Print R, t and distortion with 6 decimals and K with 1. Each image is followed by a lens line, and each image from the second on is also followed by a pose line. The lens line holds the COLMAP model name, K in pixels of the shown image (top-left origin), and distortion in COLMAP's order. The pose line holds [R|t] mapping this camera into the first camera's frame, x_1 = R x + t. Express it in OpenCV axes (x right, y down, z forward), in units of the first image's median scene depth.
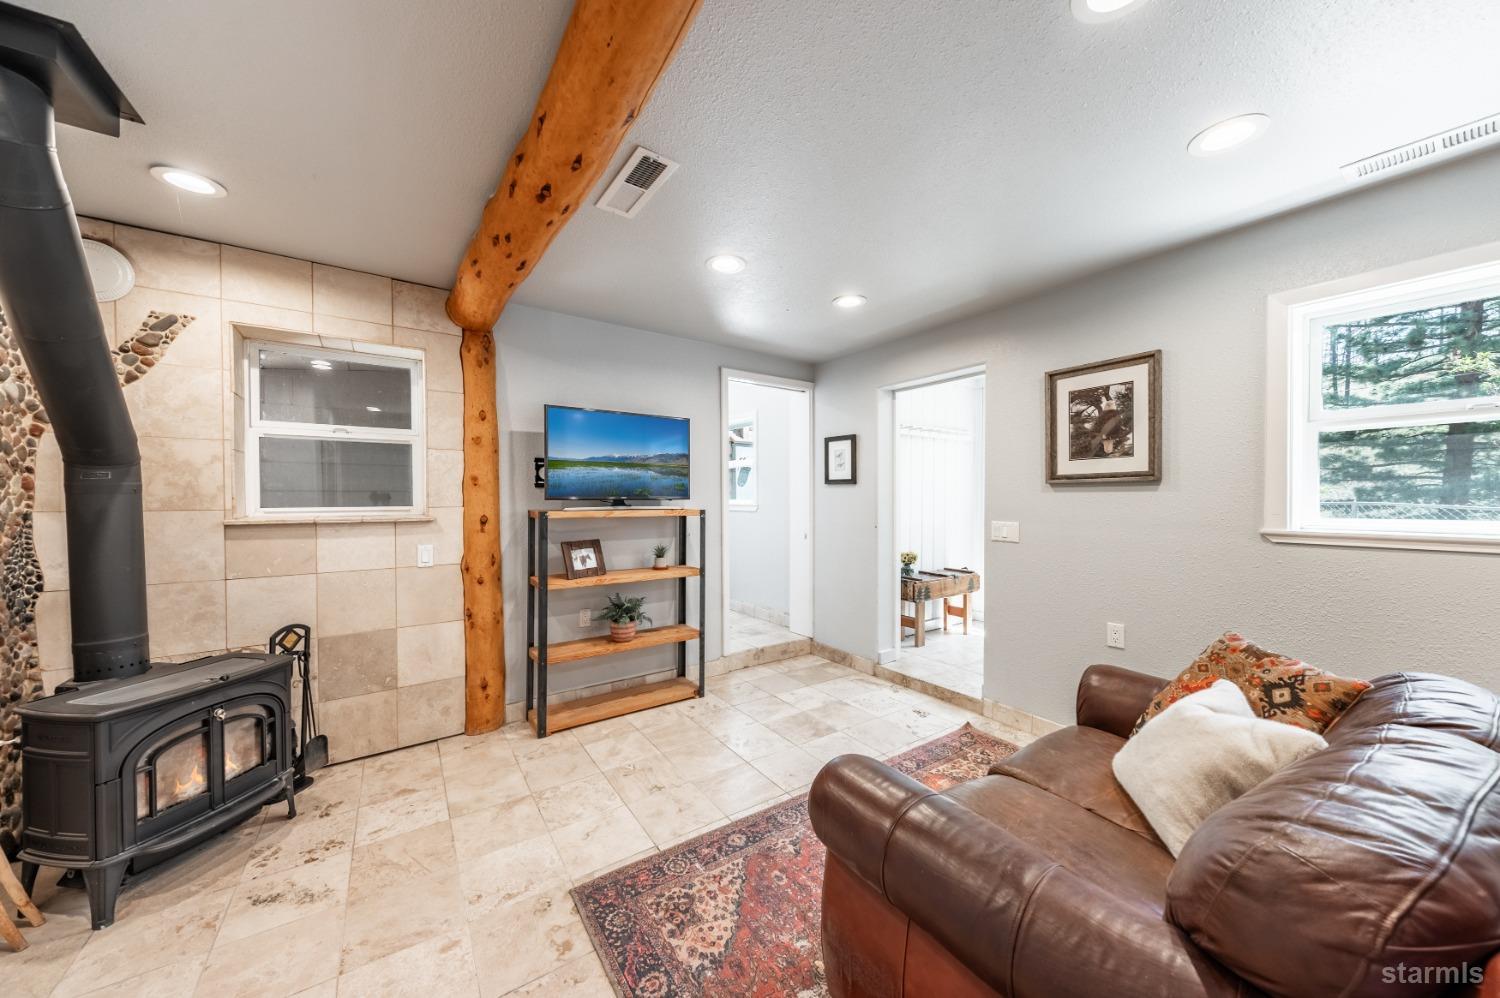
lens RADIAL K [[521.0, 0, 745.1], [0, 521.0, 500.3], [0, 0, 1]] dist [-0.000885, -0.000166]
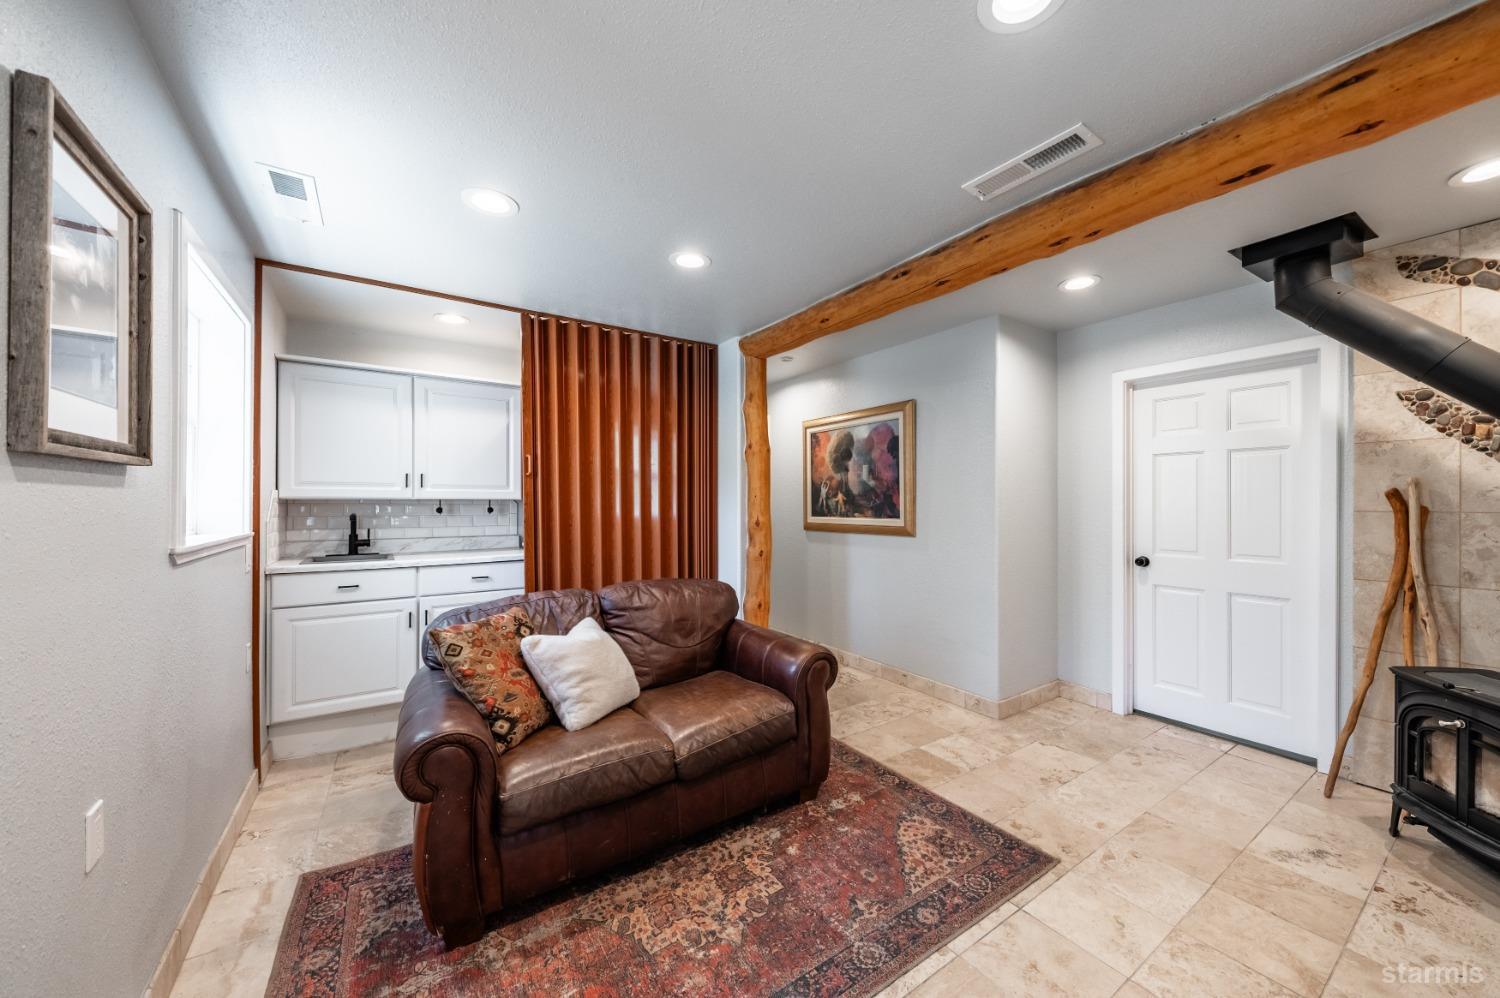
lens RADIAL K [[521.0, 0, 745.1], [0, 521.0, 500.3], [0, 0, 1]] dist [-0.000885, -0.000166]
pose [[-0.998949, 0.004151, 0.045656, 0.260599], [0.004295, 0.999986, 0.003074, -0.011537], [-0.045642, 0.003267, -0.998953, 2.050098]]
